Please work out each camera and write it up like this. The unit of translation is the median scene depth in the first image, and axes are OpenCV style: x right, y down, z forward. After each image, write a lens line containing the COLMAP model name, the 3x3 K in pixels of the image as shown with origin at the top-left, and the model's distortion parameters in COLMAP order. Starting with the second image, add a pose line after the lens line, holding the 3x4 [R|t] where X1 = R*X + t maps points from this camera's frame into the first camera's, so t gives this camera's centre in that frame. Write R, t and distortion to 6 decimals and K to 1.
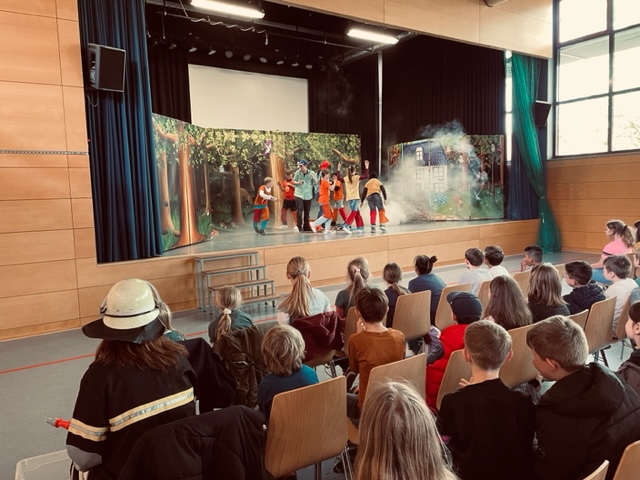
lens RADIAL K [[492.3, 0, 320.3], [0, 492.3, 235.2], [0, 0, 1]] dist [0.087154, -0.111174]
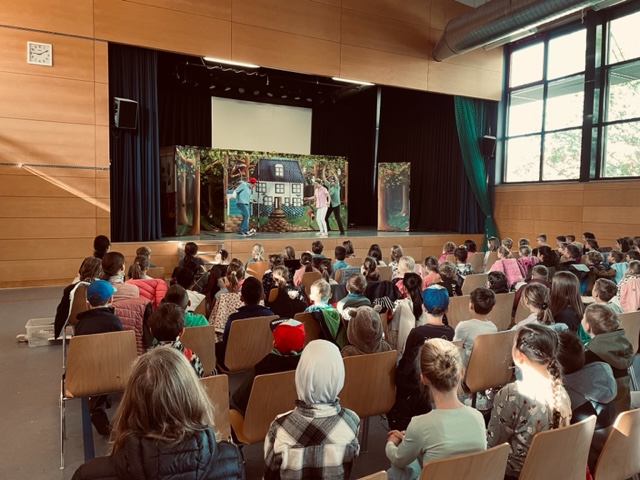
lens RADIAL K [[492.3, 0, 321.8], [0, 492.3, 233.7], [0, 0, 1]] dist [0.087154, -0.111174]
pose [[0.990837, 0.058314, -0.121825, 0.214773], [-0.060795, 0.998010, -0.016748, 0.010912], [0.120606, 0.024001, 0.992410, -0.245076]]
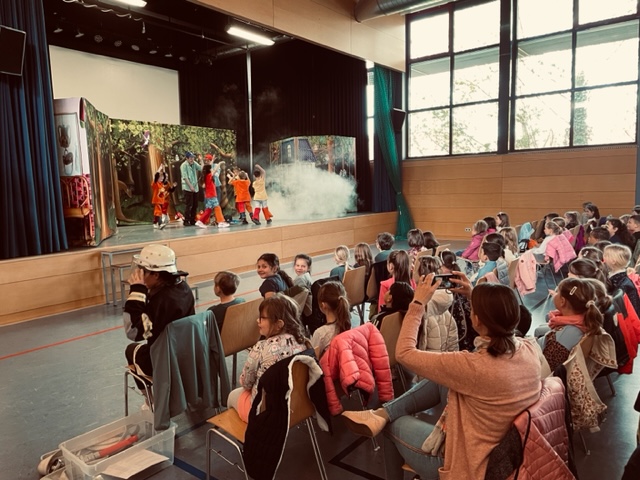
lens RADIAL K [[492.3, 0, 319.8], [0, 492.3, 235.7], [0, 0, 1]] dist [0.087154, -0.111174]
pose [[0.951240, -0.022084, 0.307659, -0.092303], [0.019037, 0.999736, 0.012902, 0.006160], [-0.307863, -0.006416, 0.951409, -0.036946]]
